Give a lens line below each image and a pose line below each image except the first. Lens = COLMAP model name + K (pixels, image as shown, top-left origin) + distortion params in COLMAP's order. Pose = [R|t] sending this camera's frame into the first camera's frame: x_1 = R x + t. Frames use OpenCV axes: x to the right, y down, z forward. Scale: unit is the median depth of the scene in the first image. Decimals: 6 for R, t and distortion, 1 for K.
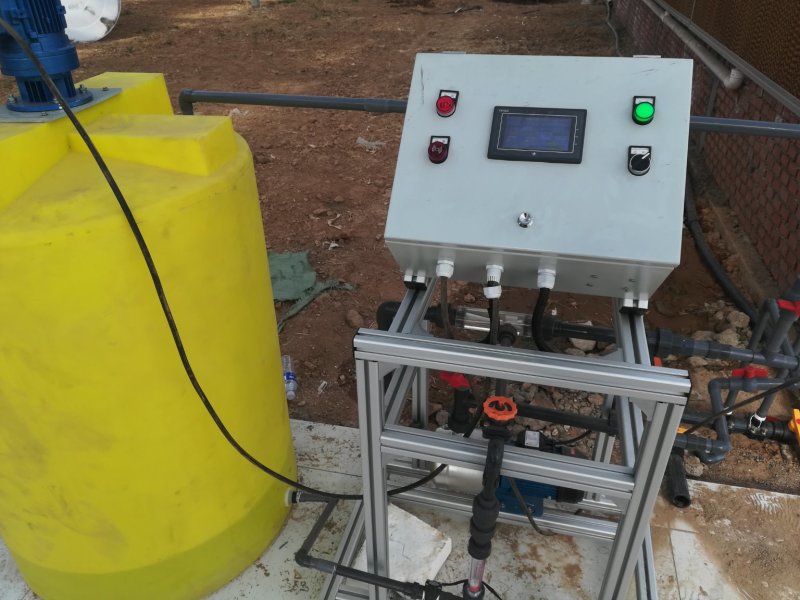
lens RADIAL K [[585.4, 0, 400.0], [0, 585.4, 300.0], [0, 0, 1]] dist [-0.002906, -0.034659]
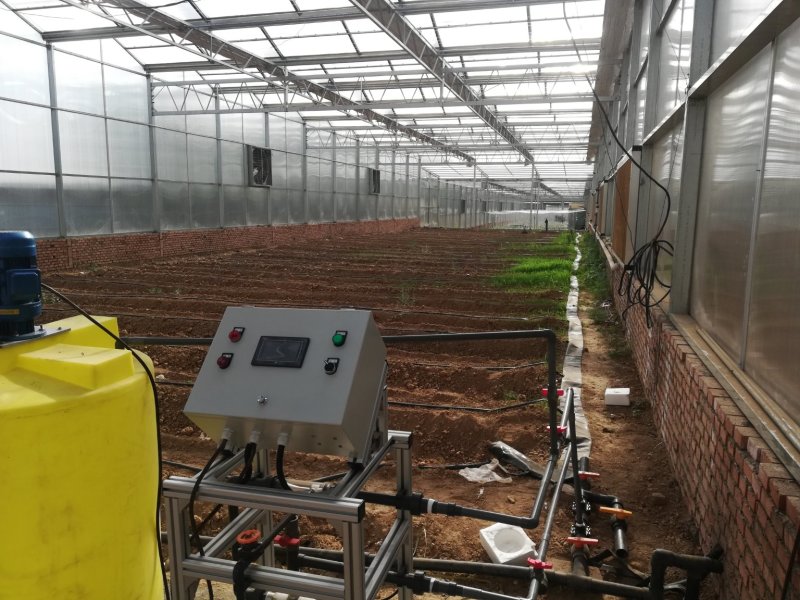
lens RADIAL K [[597.4, 0, 400.0], [0, 597.4, 300.0], [0, 0, 1]] dist [0.004470, -0.040086]
pose [[0.999735, 0.008491, -0.021407, 0.541010], [-0.015828, 0.928551, -0.370867, 0.187120], [0.016728, 0.371108, 0.928439, -0.573648]]
